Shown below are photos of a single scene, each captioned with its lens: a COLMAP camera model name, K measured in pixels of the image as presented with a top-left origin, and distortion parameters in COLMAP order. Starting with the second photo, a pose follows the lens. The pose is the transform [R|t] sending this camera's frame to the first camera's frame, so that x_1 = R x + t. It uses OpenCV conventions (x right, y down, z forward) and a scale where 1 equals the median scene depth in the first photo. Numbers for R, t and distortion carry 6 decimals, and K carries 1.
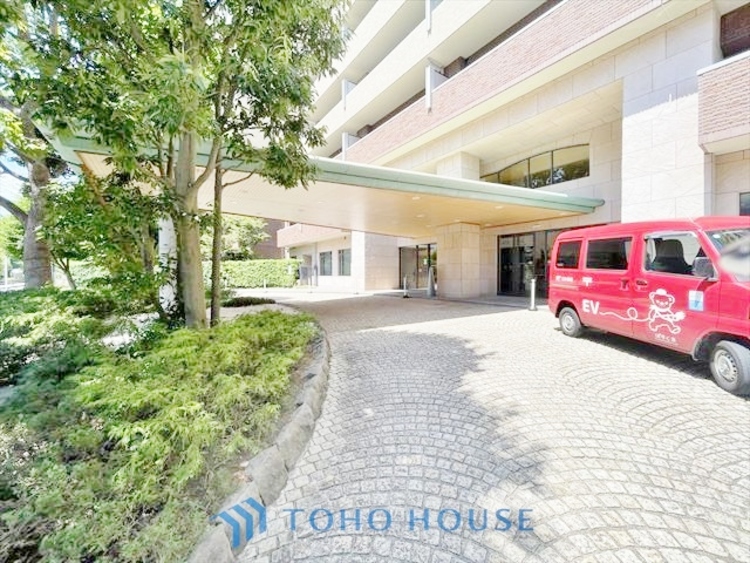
lens RADIAL K [[302.0, 0, 371.6], [0, 302.0, 276.2], [0, 0, 1]] dist [-0.000973, 0.000005]
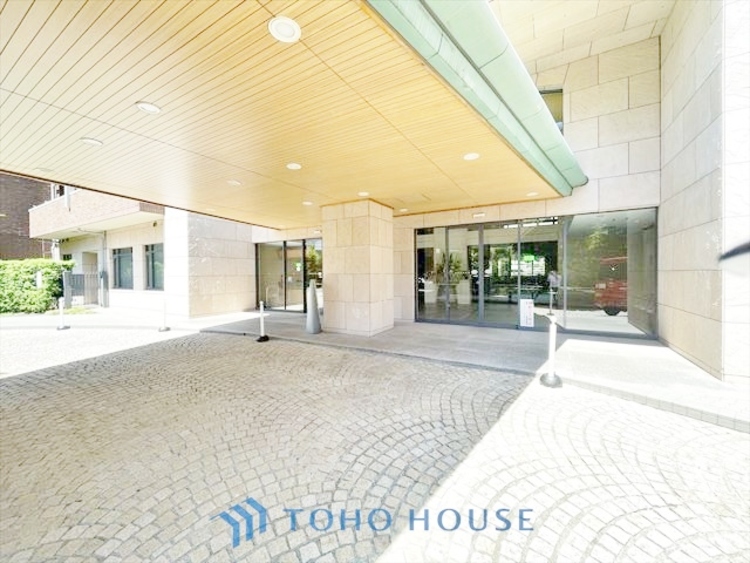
lens RADIAL K [[302.0, 0, 371.6], [0, 302.0, 276.2], [0, 0, 1]] dist [-0.000973, 0.000005]
pose [[0.907281, -0.008404, 0.420442, 0.048866], [0.010298, 0.999944, -0.002234, -0.025818], [-0.420400, 0.006357, 0.907317, 0.349459]]
